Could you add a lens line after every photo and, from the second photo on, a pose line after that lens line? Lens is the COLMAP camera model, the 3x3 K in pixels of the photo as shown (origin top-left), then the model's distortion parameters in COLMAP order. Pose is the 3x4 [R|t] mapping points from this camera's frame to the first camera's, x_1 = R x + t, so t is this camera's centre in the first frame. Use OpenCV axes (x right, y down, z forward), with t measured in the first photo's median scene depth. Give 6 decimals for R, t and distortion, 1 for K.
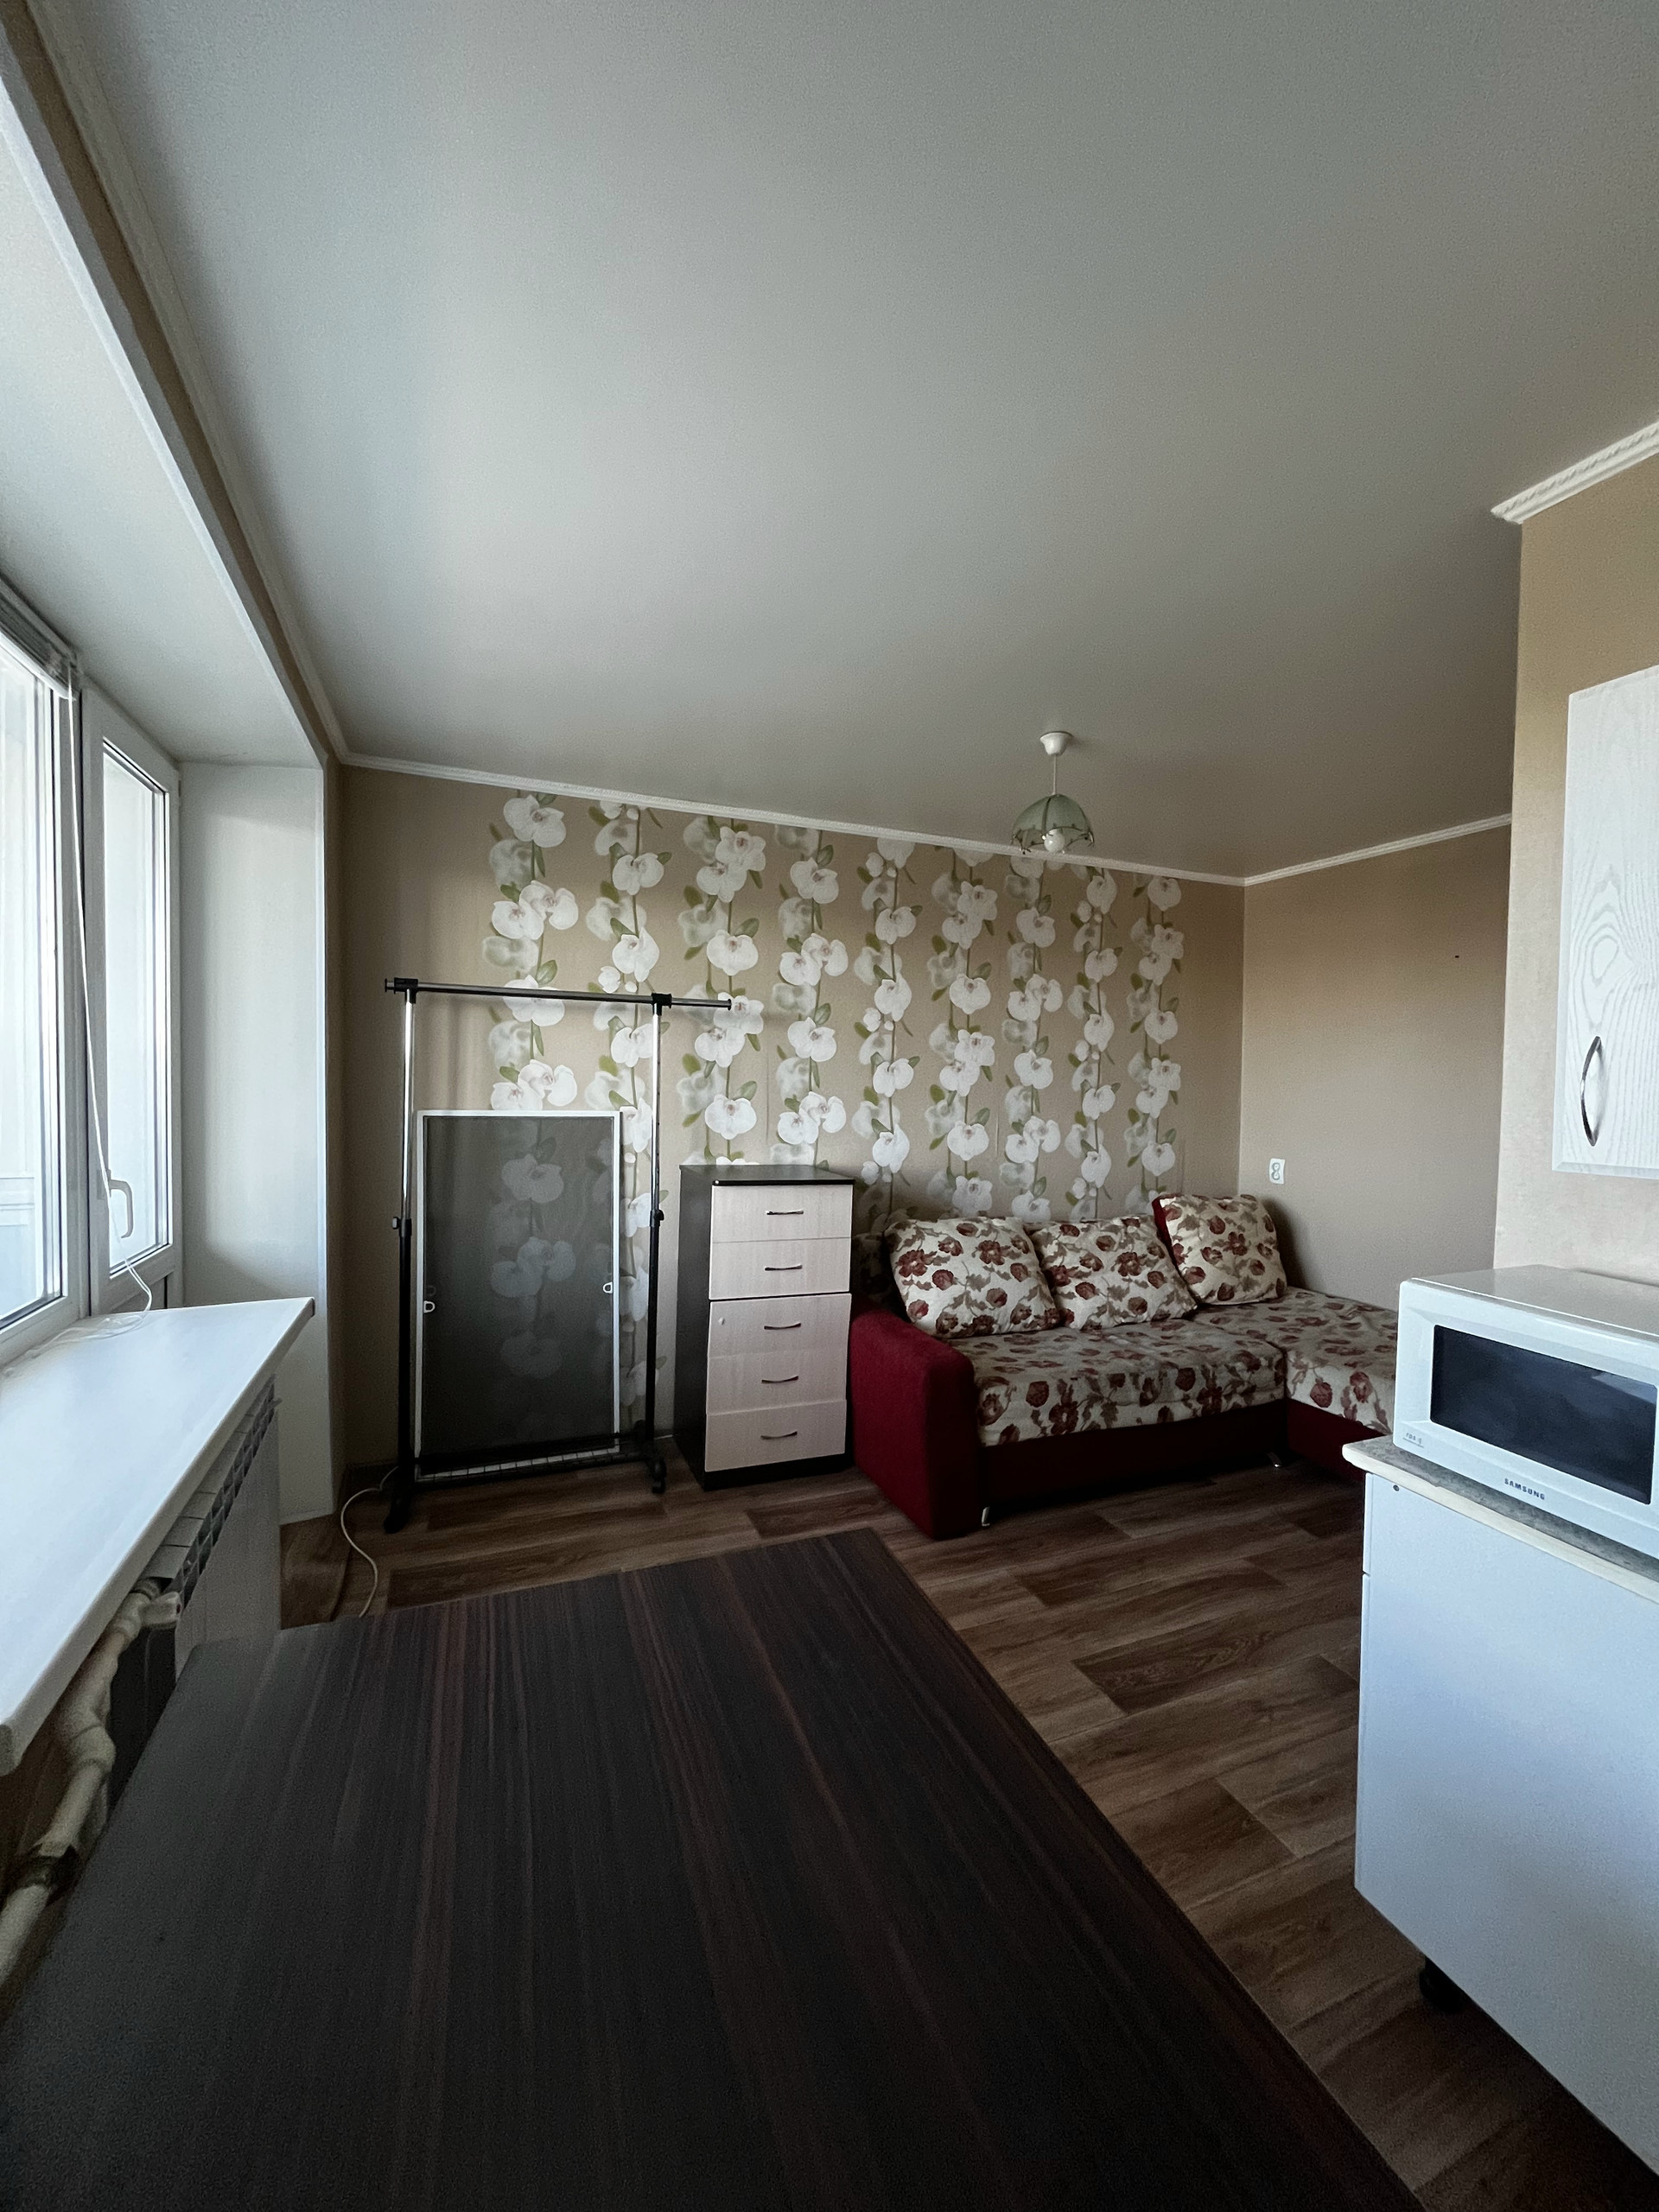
lens RADIAL K [[889.1, 0, 833.3], [0, 889.1, 1103.9], [0, 0, 1]] dist [-0.004737, 0.000885]
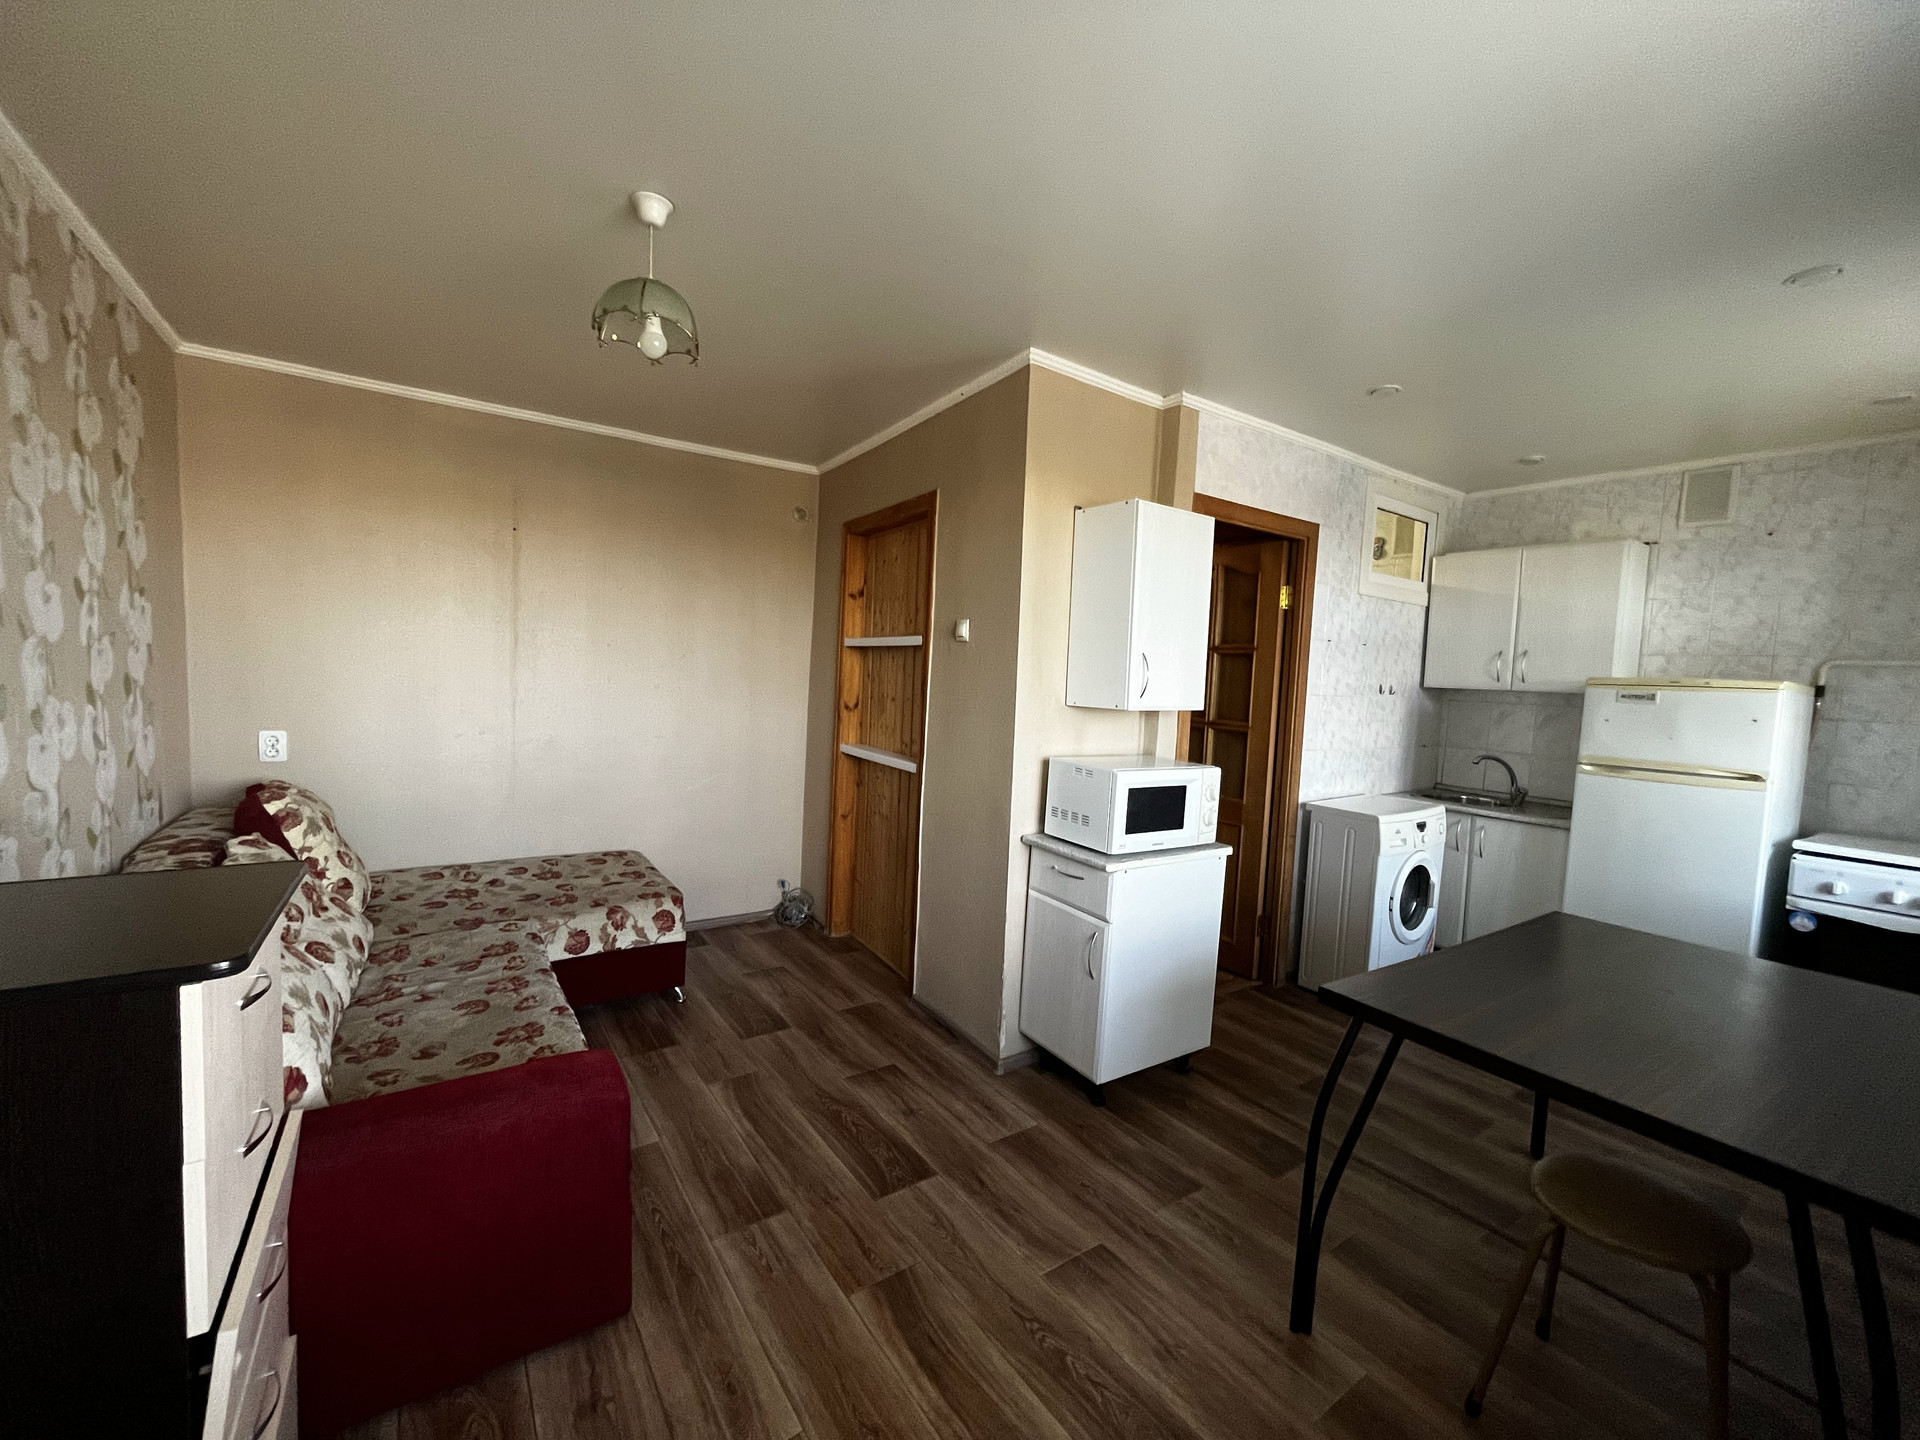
lens RADIAL K [[771.7, 0, 961.3], [0, 771.7, 726.1], [0, 0, 1]] dist [-0.004737, 0.000885]
pose [[-0.211246, -0.097174, 0.972591, -0.368867], [-0.017505, 0.995262, 0.095637, -0.023542], [-0.977276, 0.003178, -0.211946, 0.659835]]
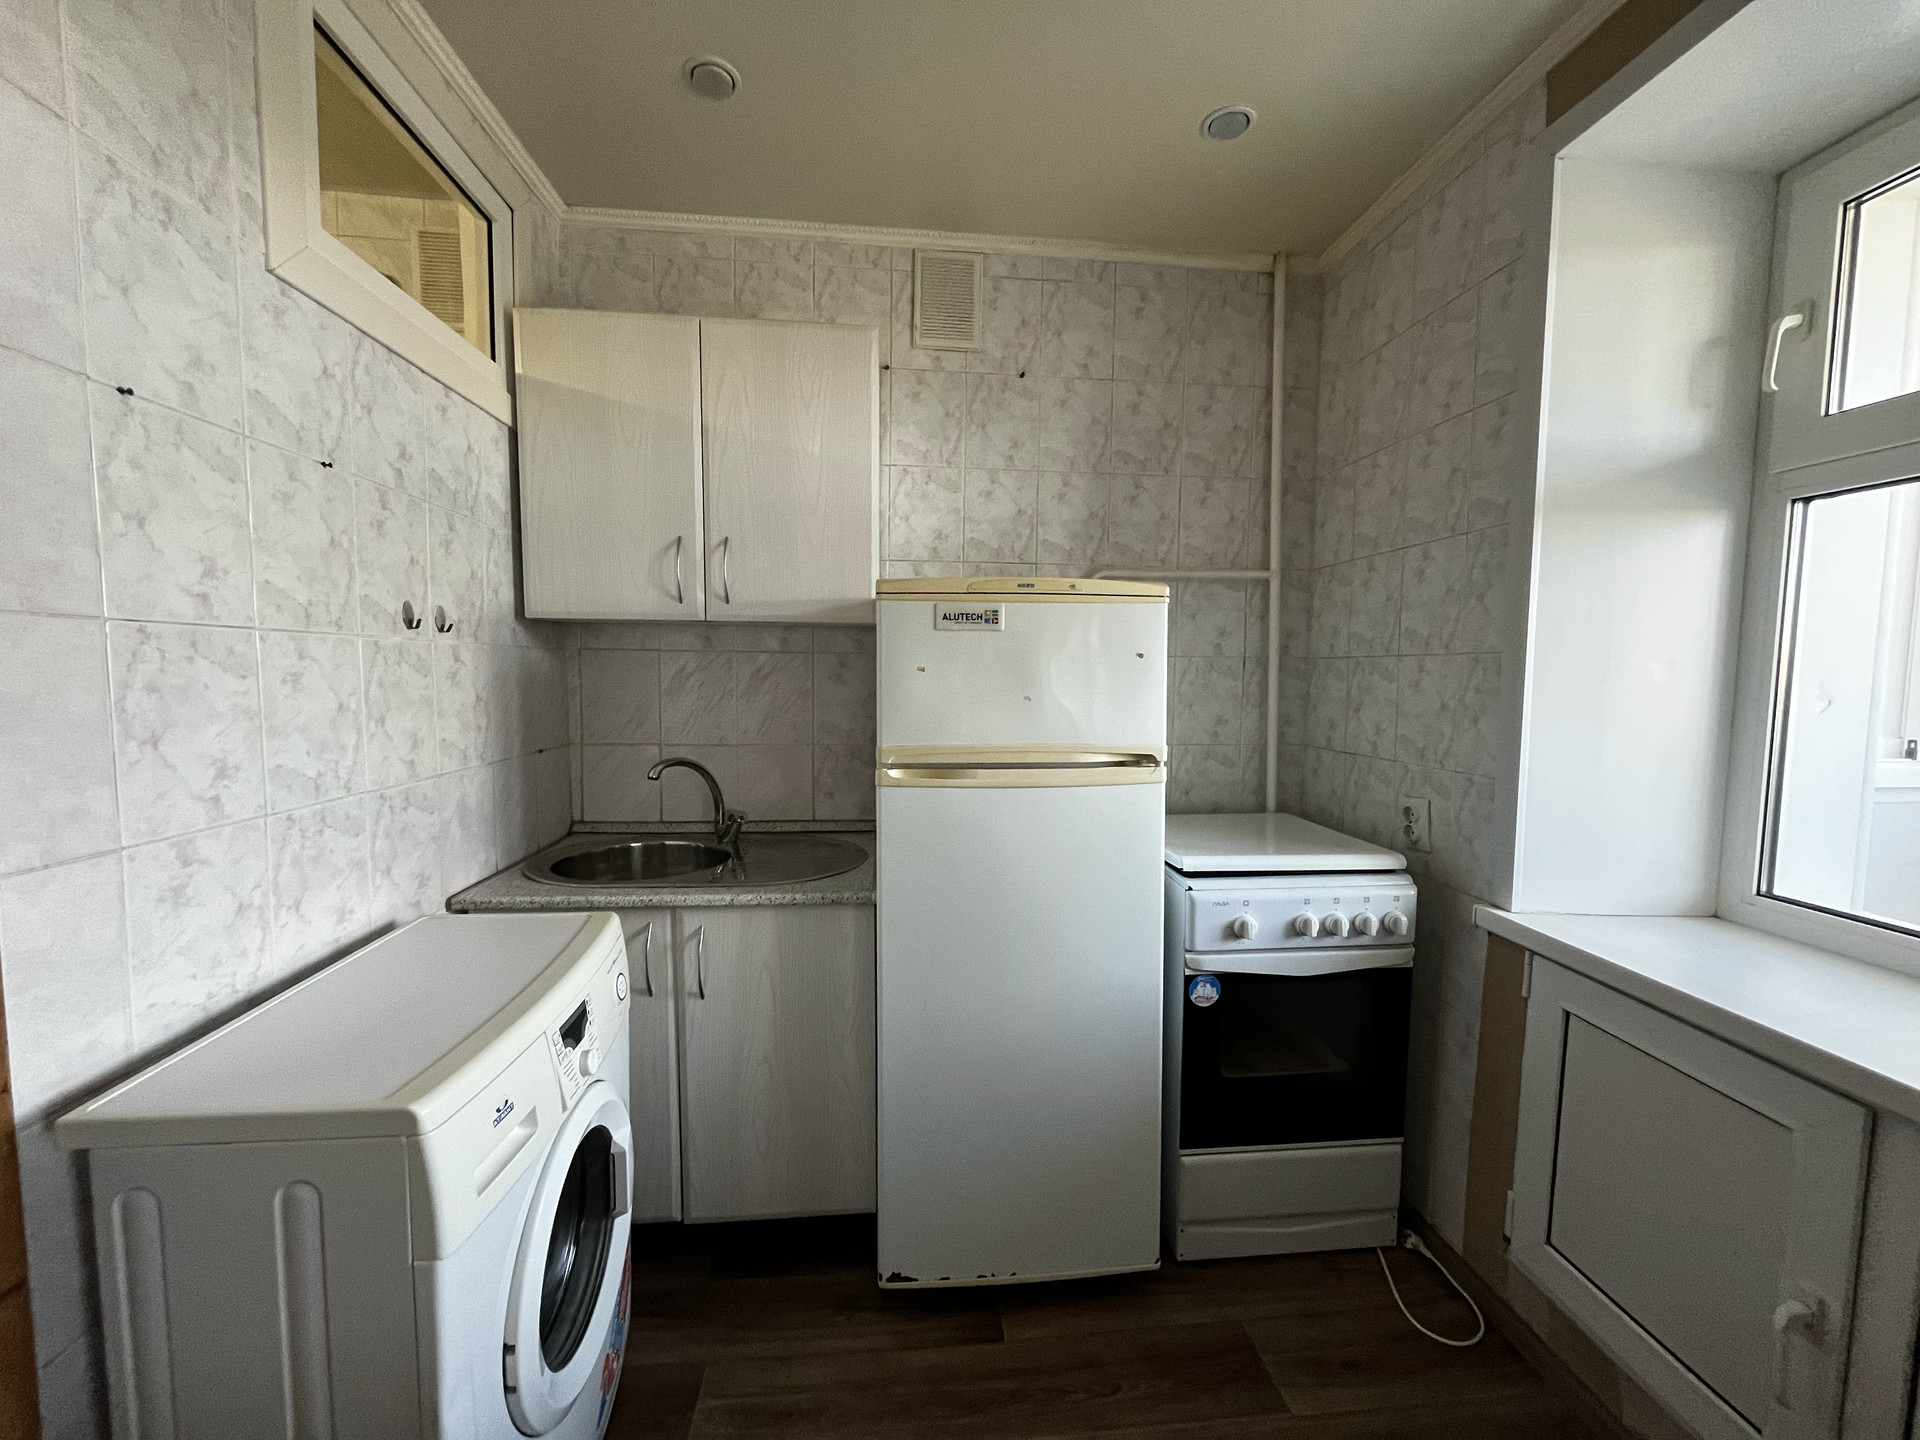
lens RADIAL K [[771.7, 0, 962.3], [0, 771.7, 727.0], [0, 0, 1]] dist [-0.004737, 0.000885]
pose [[-0.956892, -0.050566, 0.286009, 0.192554], [-0.020069, 0.993886, 0.108575, 0.026682], [-0.289750, 0.098155, -0.952056, 0.141124]]
